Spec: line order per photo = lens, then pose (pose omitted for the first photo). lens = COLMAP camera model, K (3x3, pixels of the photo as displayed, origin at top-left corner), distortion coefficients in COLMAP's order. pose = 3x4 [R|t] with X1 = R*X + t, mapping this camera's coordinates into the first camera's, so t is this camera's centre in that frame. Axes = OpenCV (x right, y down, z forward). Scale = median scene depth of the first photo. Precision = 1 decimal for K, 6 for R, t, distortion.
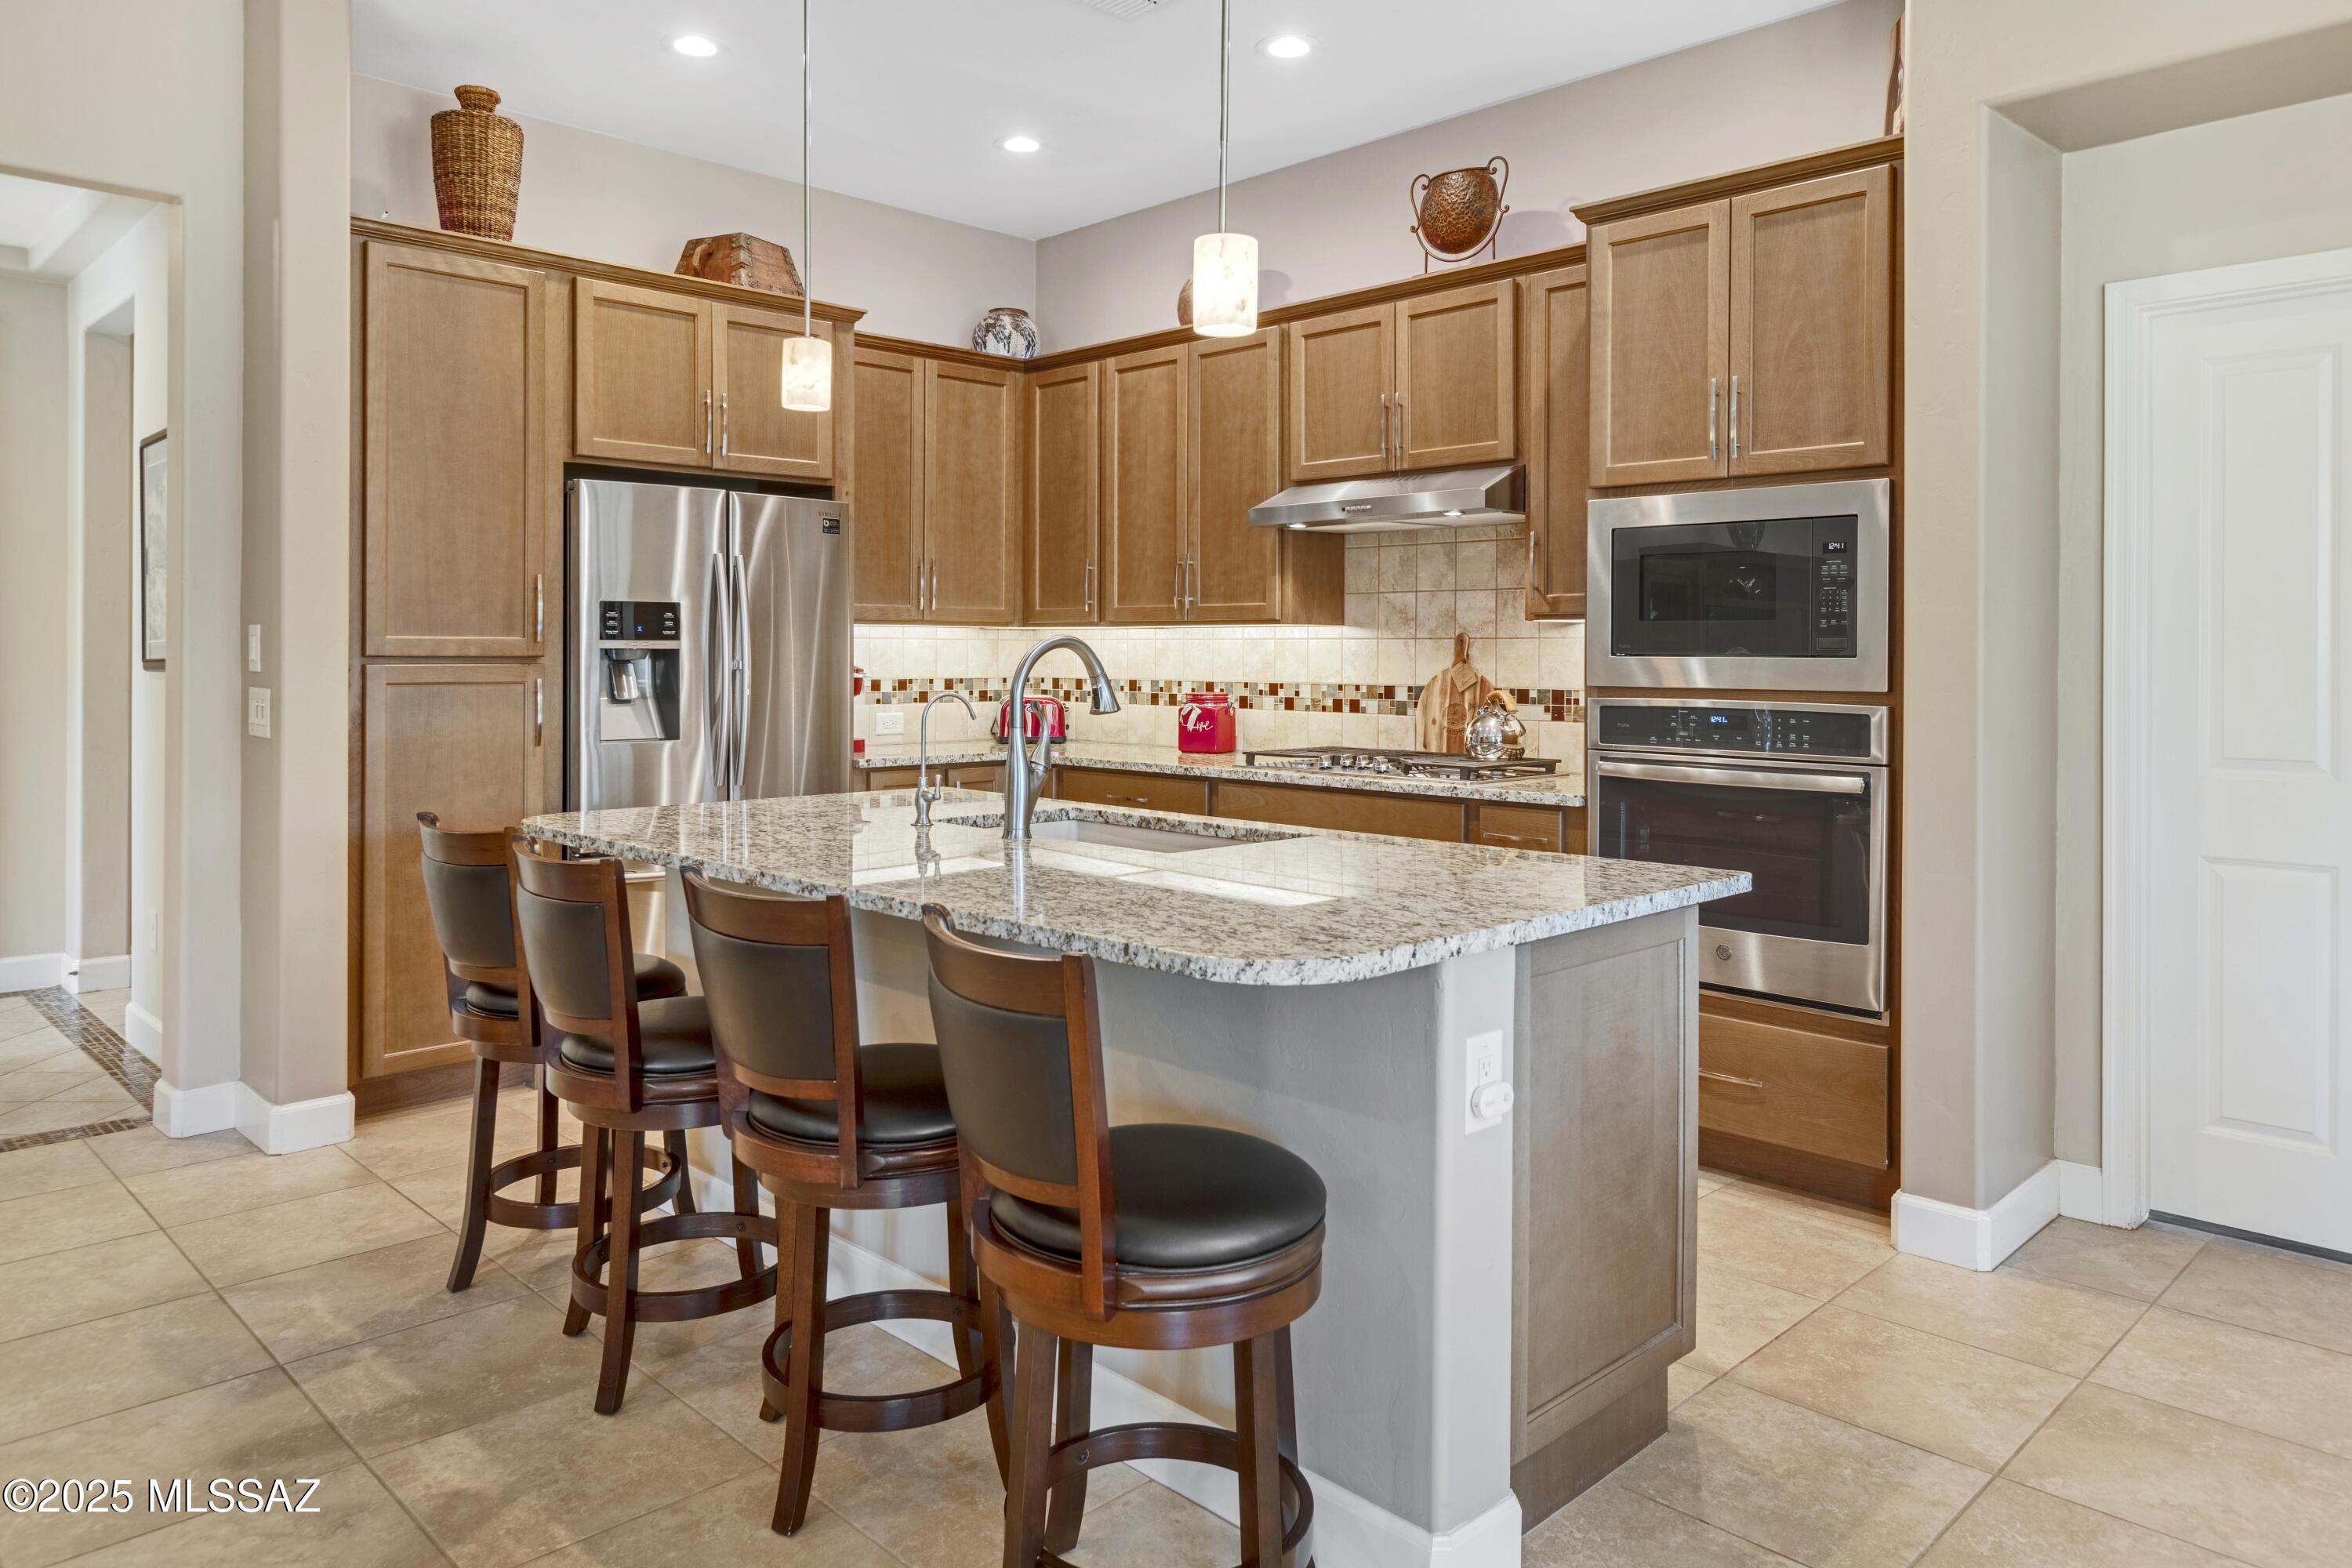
lens RADIAL K [[1533.2, 0, 1178.3], [0, 1533.2, 660.6], [0, 0, 1]] dist [0.000106, 0.000136]
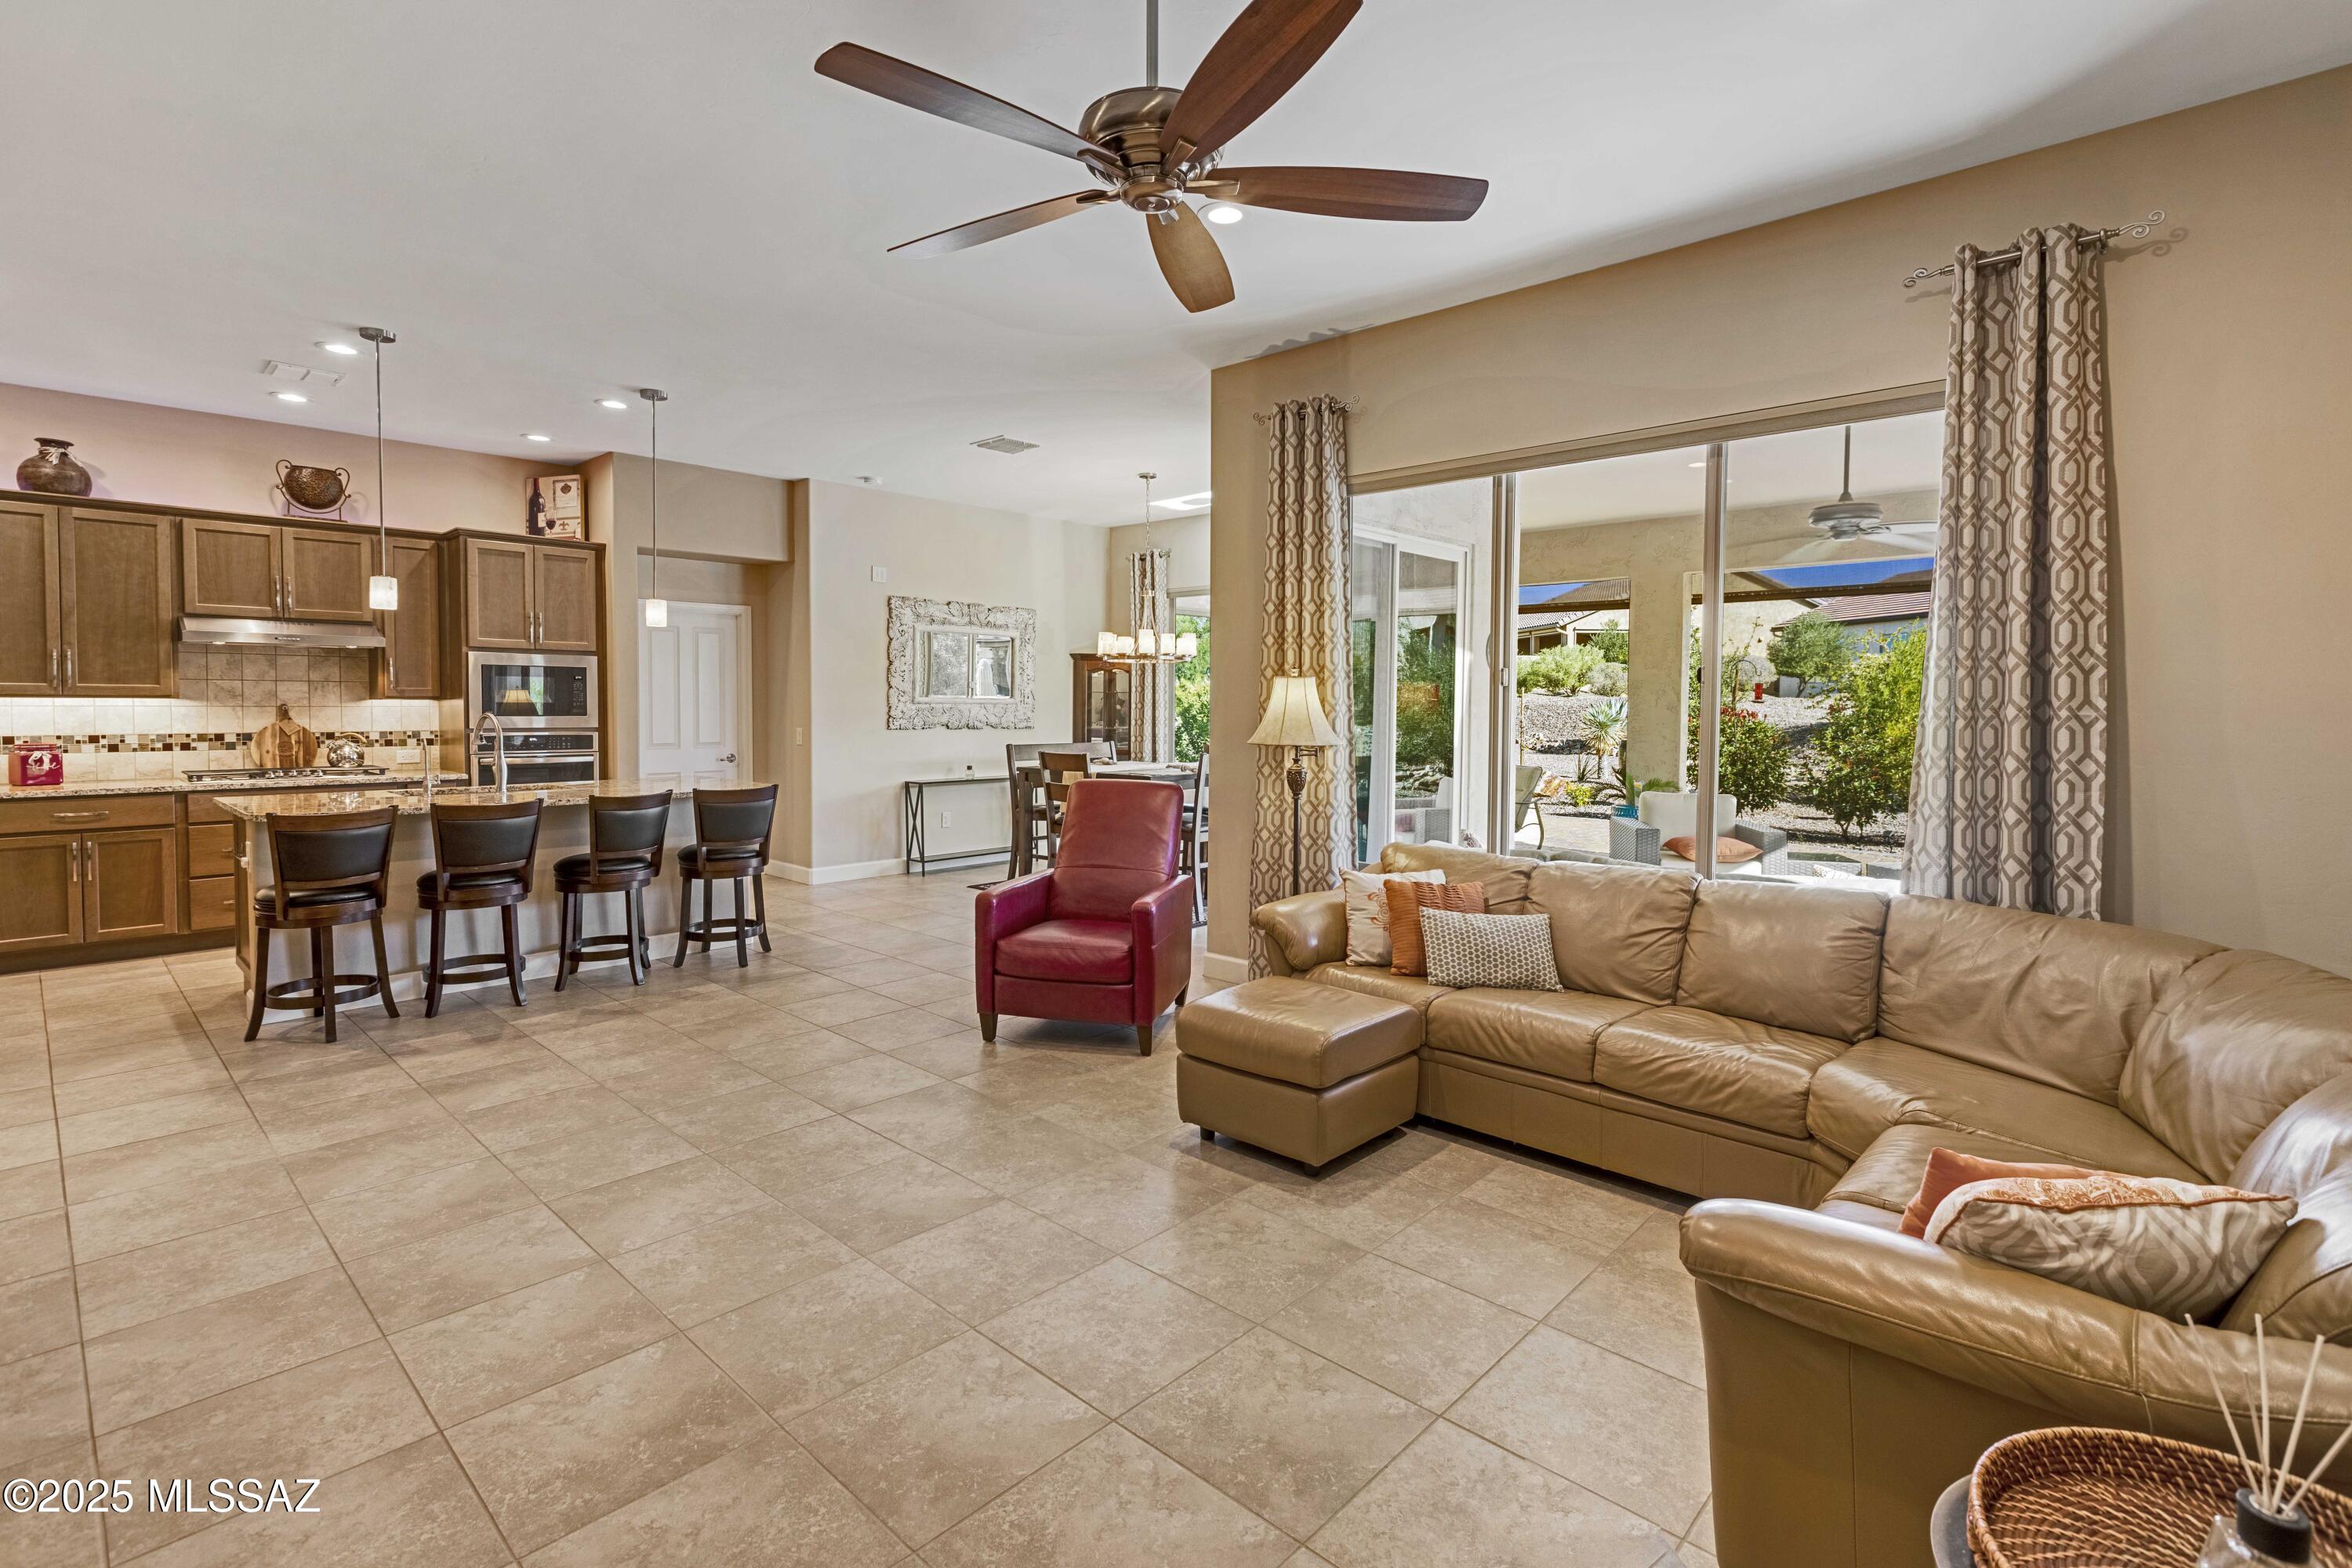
lens RADIAL K [[1099.1, 0, 1176.1], [0, 1099.1, 744.4], [0, 0, 1]] dist [-0.000180, -0.000656]
pose [[-0.045767, -0.044192, 0.997974, -1.200011], [-0.002924, 0.999023, 0.044104, -0.030463], [-0.998948, -0.000899, -0.045851, -0.027952]]
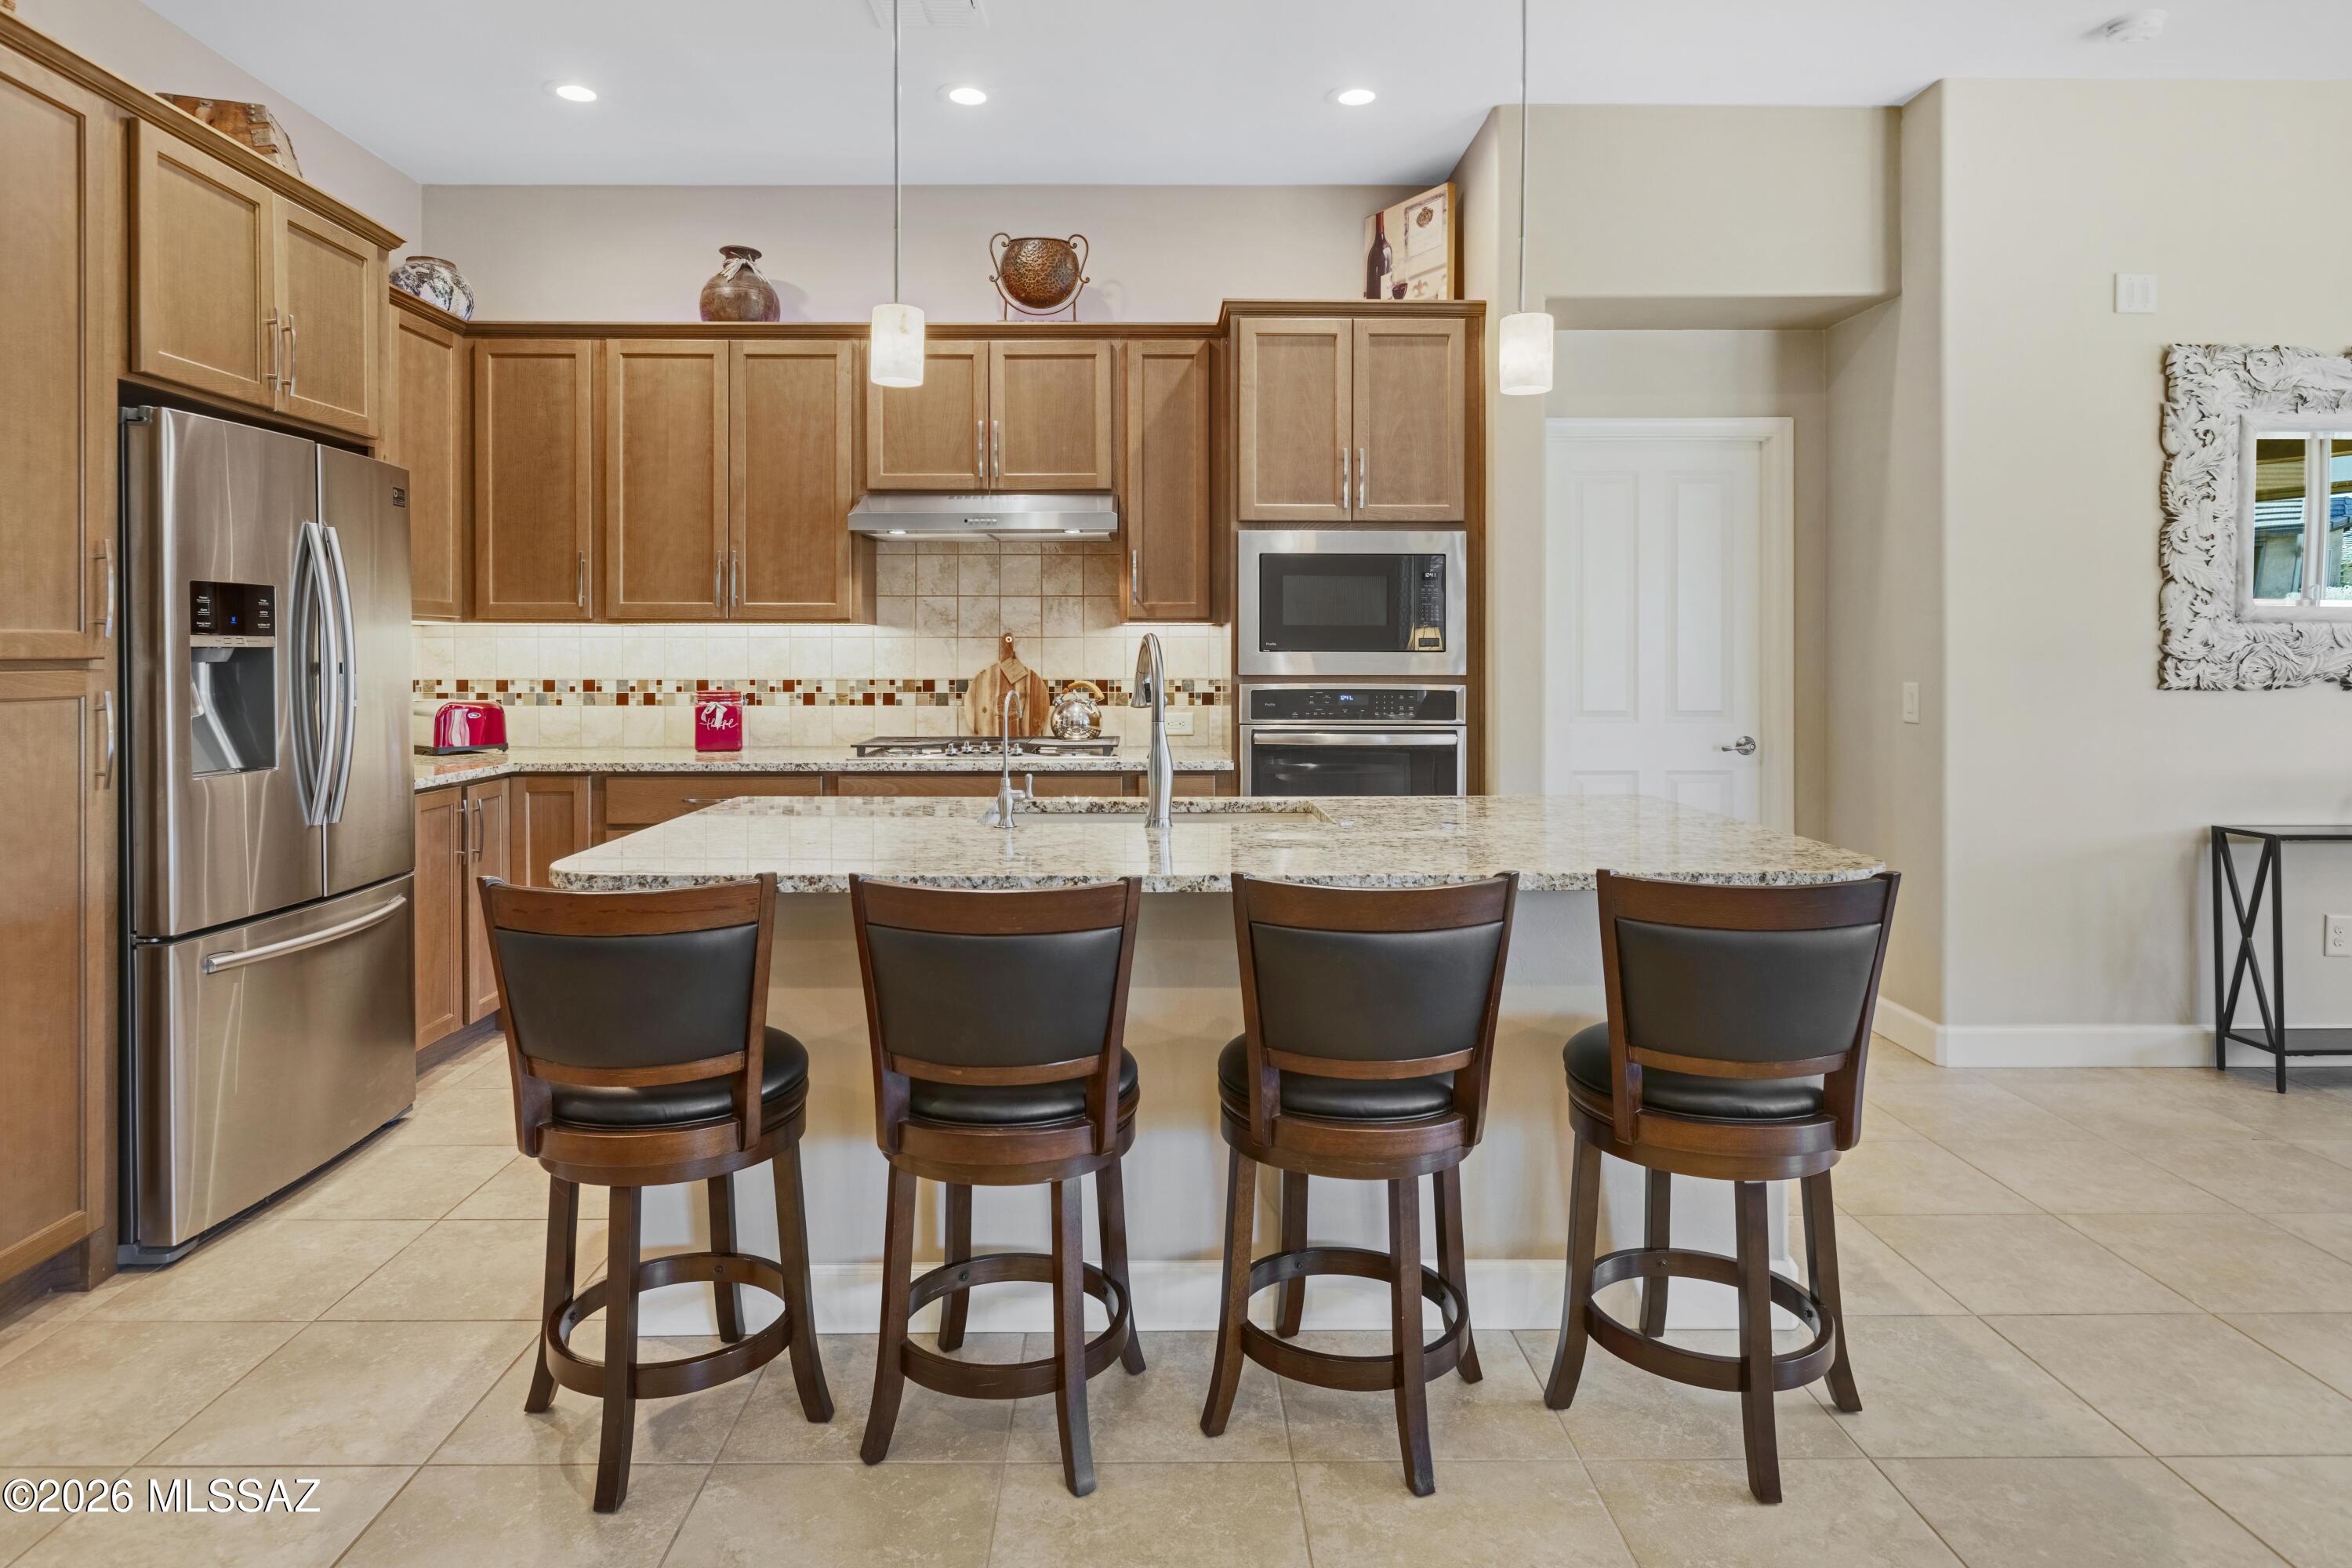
lens RADIAL K [[1325.9, 0, 1138.6], [0, 1325.9, 654.0], [0, 0, 1]] dist [0.007612, 0.001177]
pose [[0.700838, -0.004893, 0.713304, -0.460110], [0.006533, 0.999979, 0.000441, -0.001779], [-0.713291, 0.004351, 0.700855, 0.223345]]
